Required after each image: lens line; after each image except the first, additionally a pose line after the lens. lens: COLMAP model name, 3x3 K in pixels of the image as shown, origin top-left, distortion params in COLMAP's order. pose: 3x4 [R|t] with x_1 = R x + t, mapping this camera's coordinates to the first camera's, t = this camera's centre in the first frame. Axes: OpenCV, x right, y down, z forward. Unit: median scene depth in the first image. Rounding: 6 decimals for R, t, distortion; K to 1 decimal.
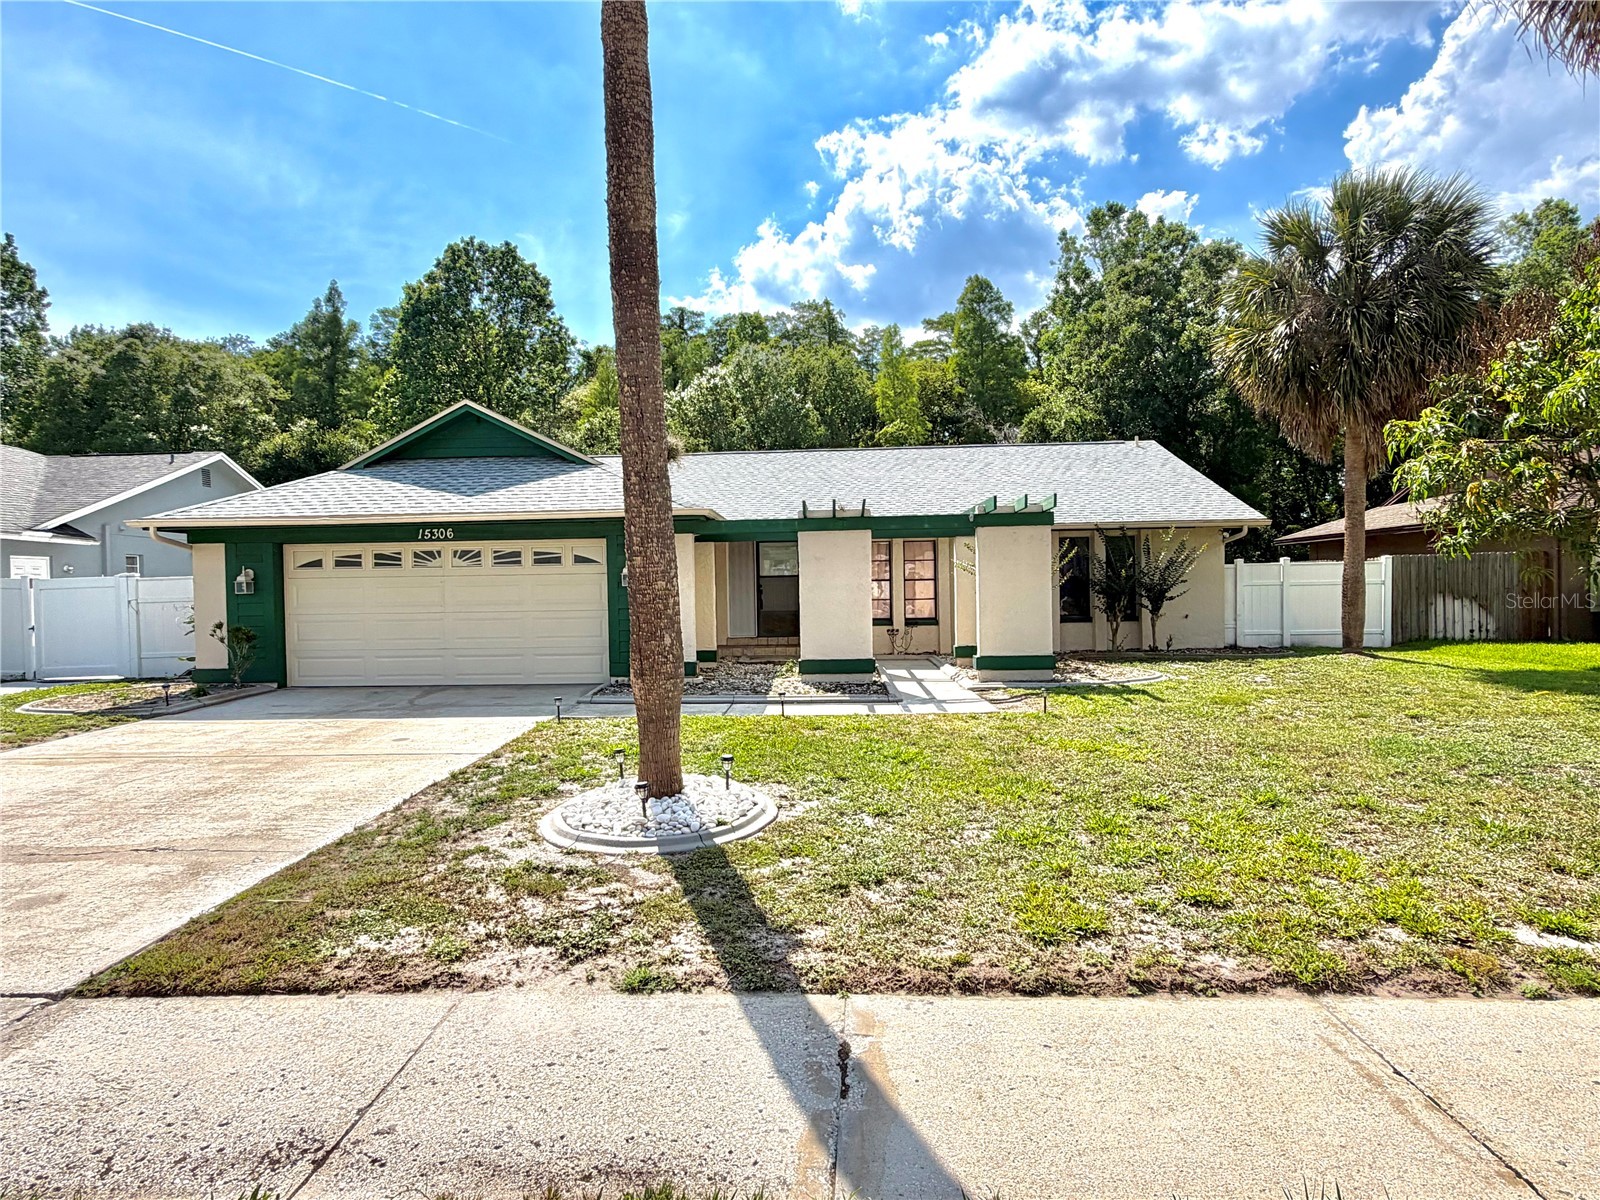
lens RADIAL K [[863.7, 0, 796.0], [0, 863.7, 602.3], [0, 0, 1]] dist [-0.001449, -0.000627]
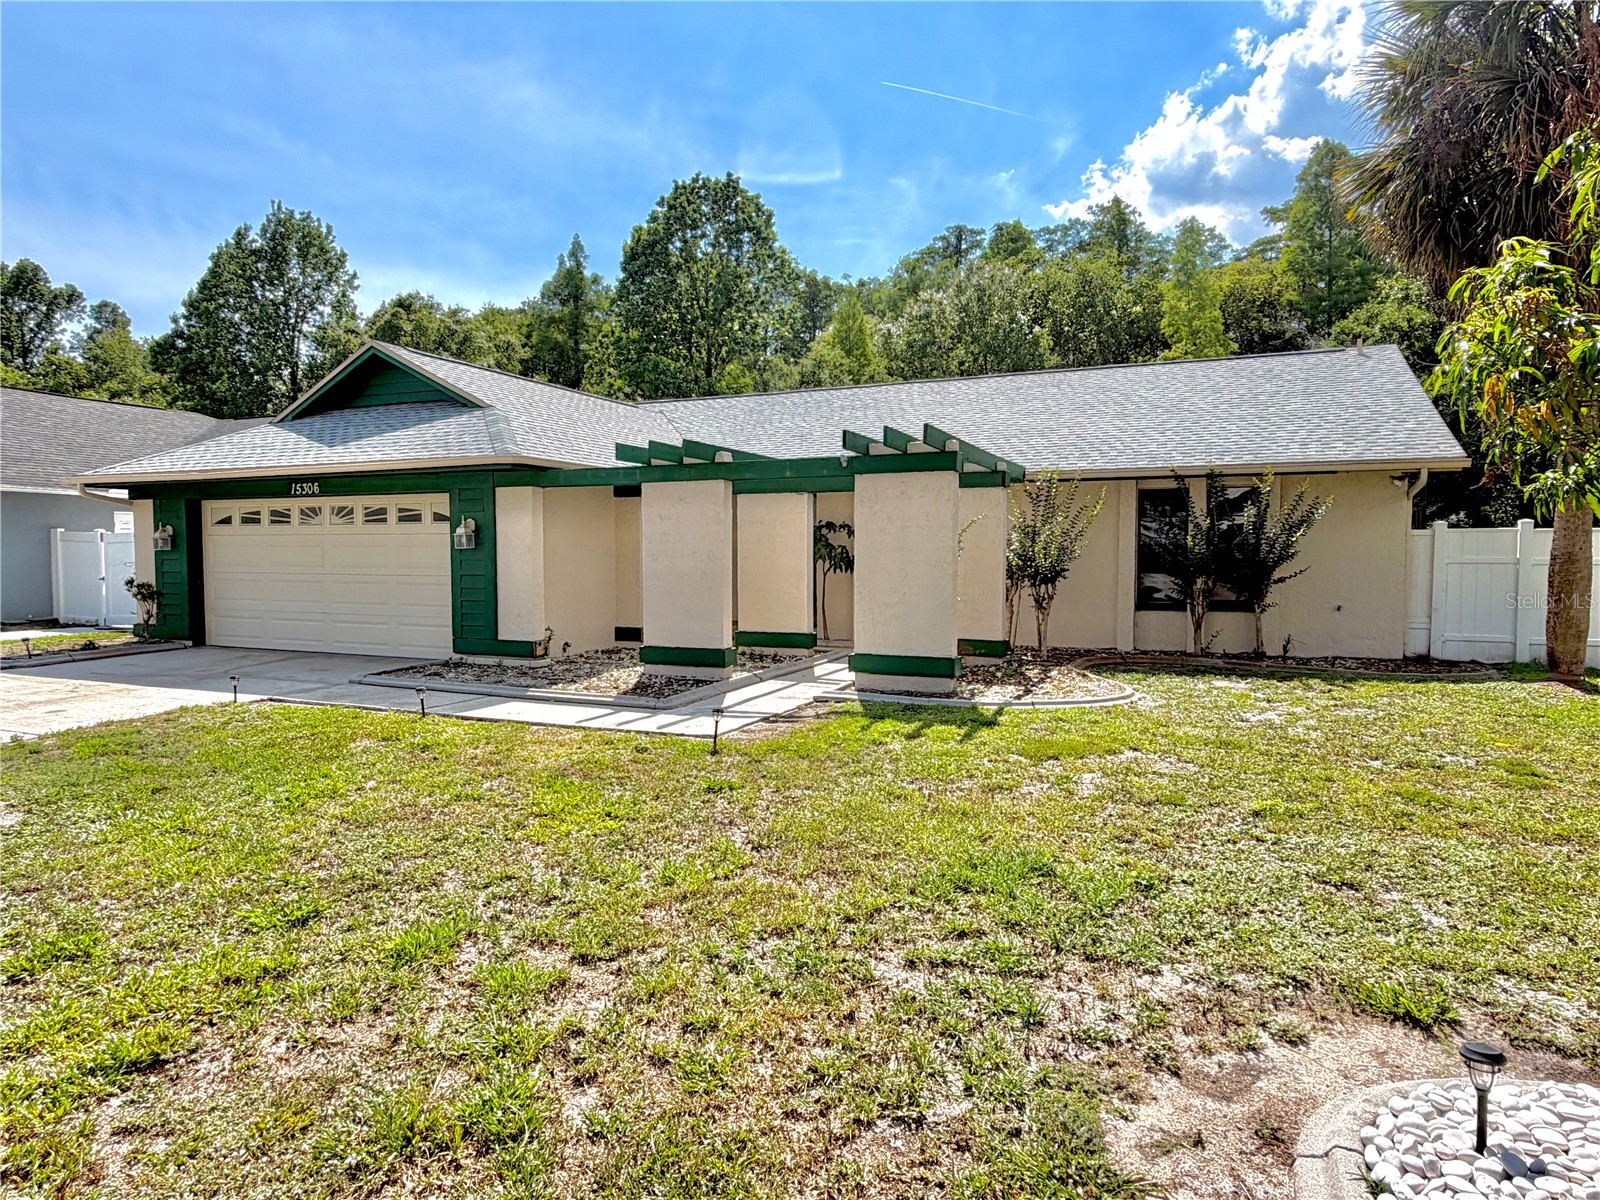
lens RADIAL K [[966.8, 0, 797.2], [0, 966.8, 604.1], [0, 0, 1]] dist [0.001487, 0.000953]
pose [[0.932341, 0.036231, -0.359760, 0.340608], [-0.023180, 0.998910, 0.040527, -0.007530], [0.360836, -0.029446, 0.932164, 0.165715]]
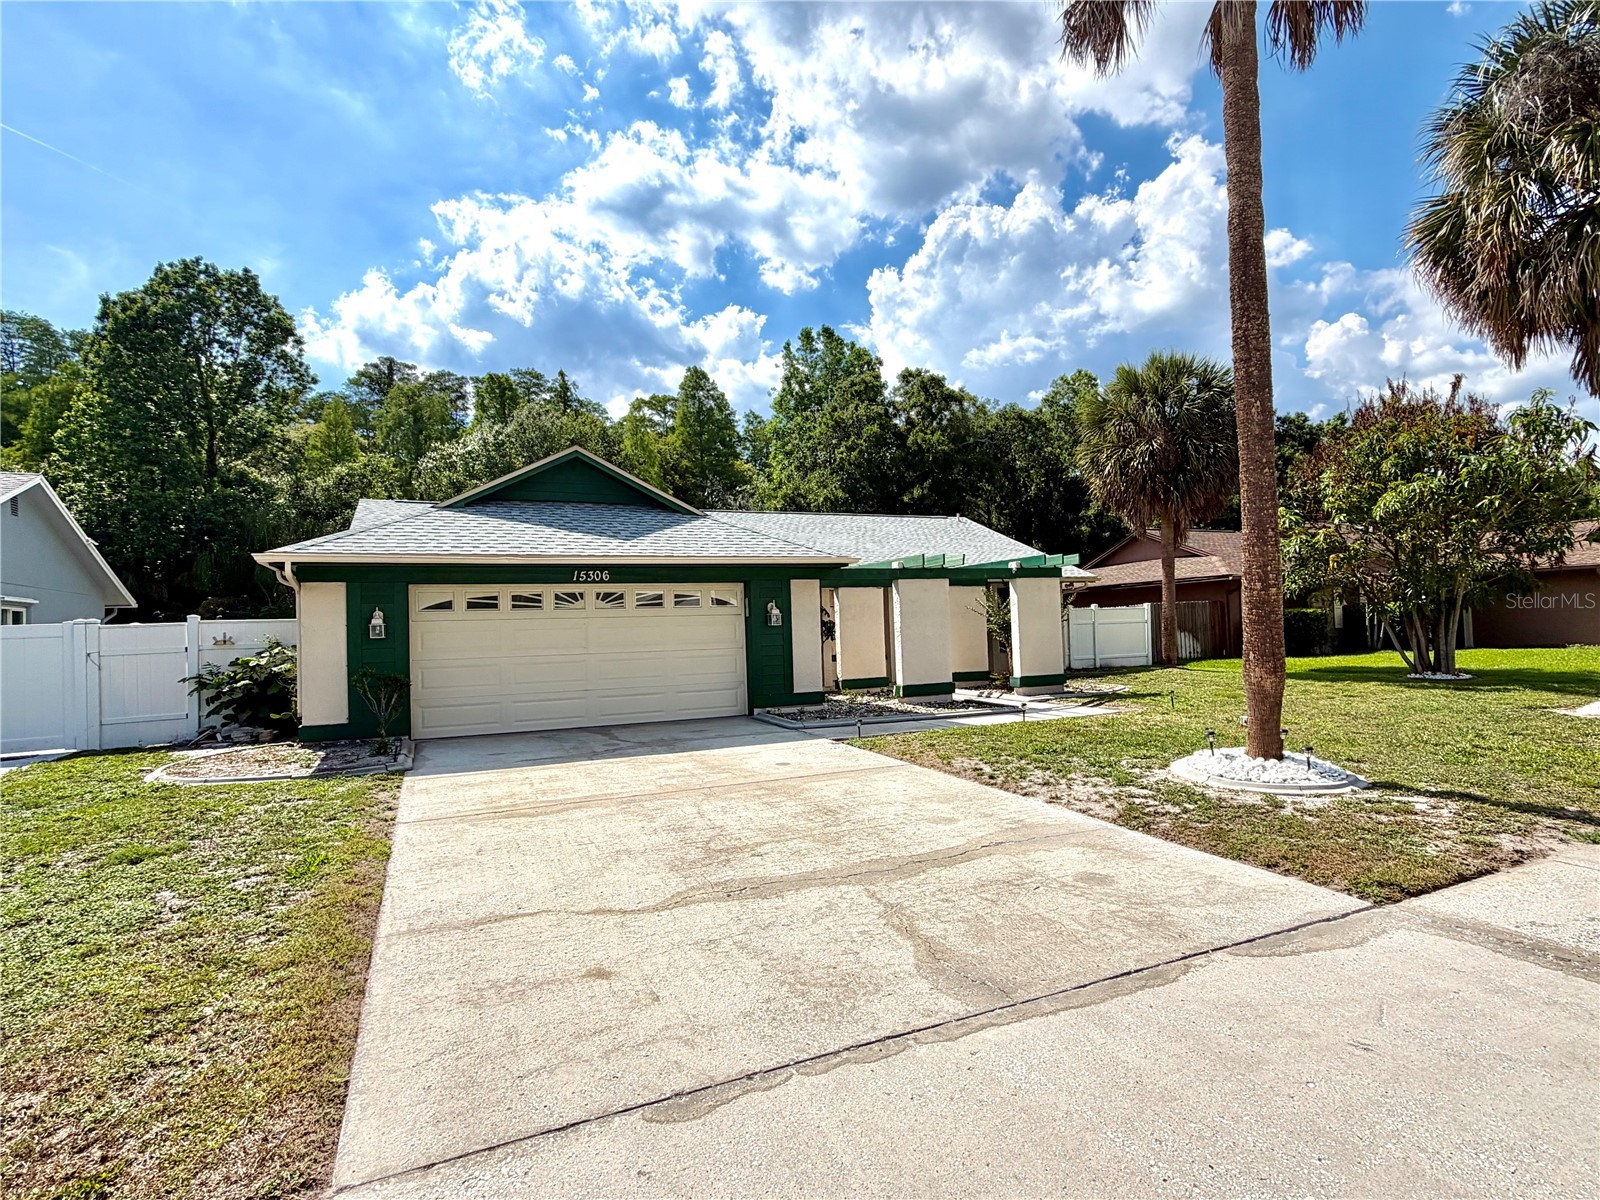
lens RADIAL K [[798.0, 0, 794.9], [0, 798.0, 609.0], [0, 0, 1]] dist [0.003319, -0.000951]
pose [[0.897925, -0.000408, 0.440148, -0.463870], [0.025711, 0.998341, -0.051527, 0.010575], [-0.439397, 0.057584, 0.896445, 0.041673]]
